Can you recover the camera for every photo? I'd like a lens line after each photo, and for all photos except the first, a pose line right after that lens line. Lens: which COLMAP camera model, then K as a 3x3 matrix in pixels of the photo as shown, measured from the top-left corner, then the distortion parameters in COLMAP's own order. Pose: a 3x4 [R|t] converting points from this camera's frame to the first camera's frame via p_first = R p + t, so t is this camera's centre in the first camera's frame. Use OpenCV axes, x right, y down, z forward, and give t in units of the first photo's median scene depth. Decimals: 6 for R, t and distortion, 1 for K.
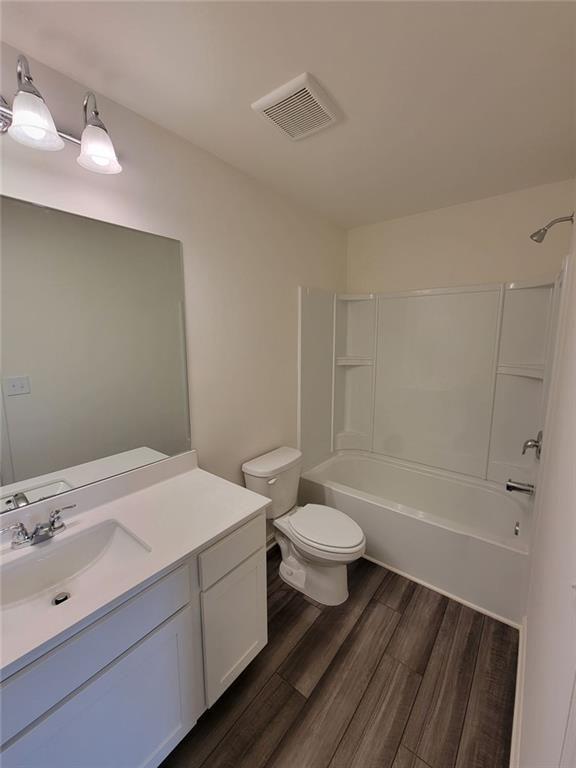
lens RADIAL K [[310.9, 0, 285.4], [0, 310.9, 387.4], [0, 0, 1]] dist [0.000919, -0.000025]
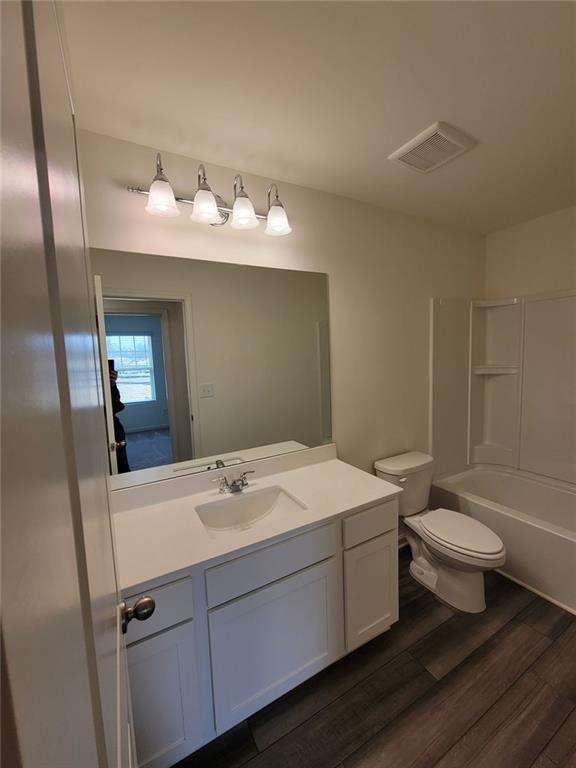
lens RADIAL K [[309.3, 0, 290.9], [0, 309.3, 385.9], [0, 0, 1]] dist [-0.001645, -0.000577]
pose [[0.927900, 0.004257, -0.372805, -0.006223], [-0.023630, 0.998596, -0.047410, 0.039883], [0.372080, 0.052801, 0.926698, -0.165923]]
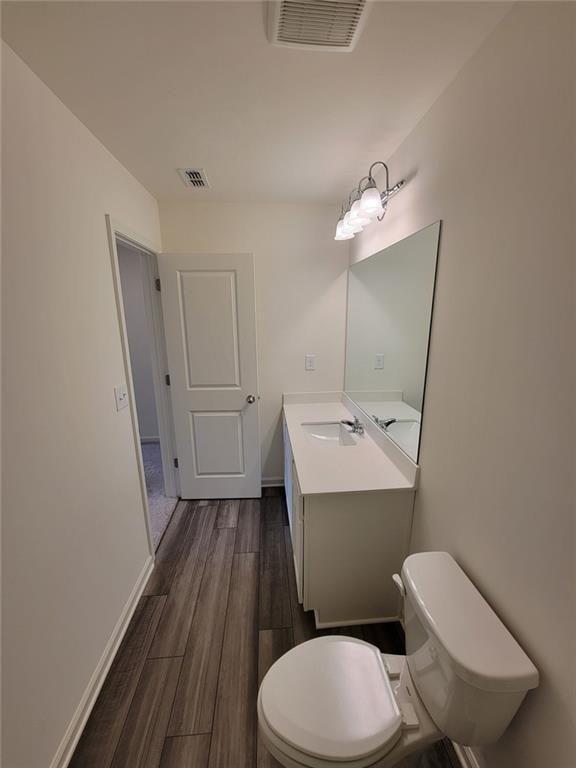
lens RADIAL K [[309.3, 0, 290.9], [0, 309.3, 385.9], [0, 0, 1]] dist [-0.001645, -0.000577]
pose [[-0.720936, 0.165734, -0.672891, 0.480400], [-0.107867, 0.932310, 0.345199, -0.253069], [0.684555, 0.321449, -0.654259, 1.180640]]
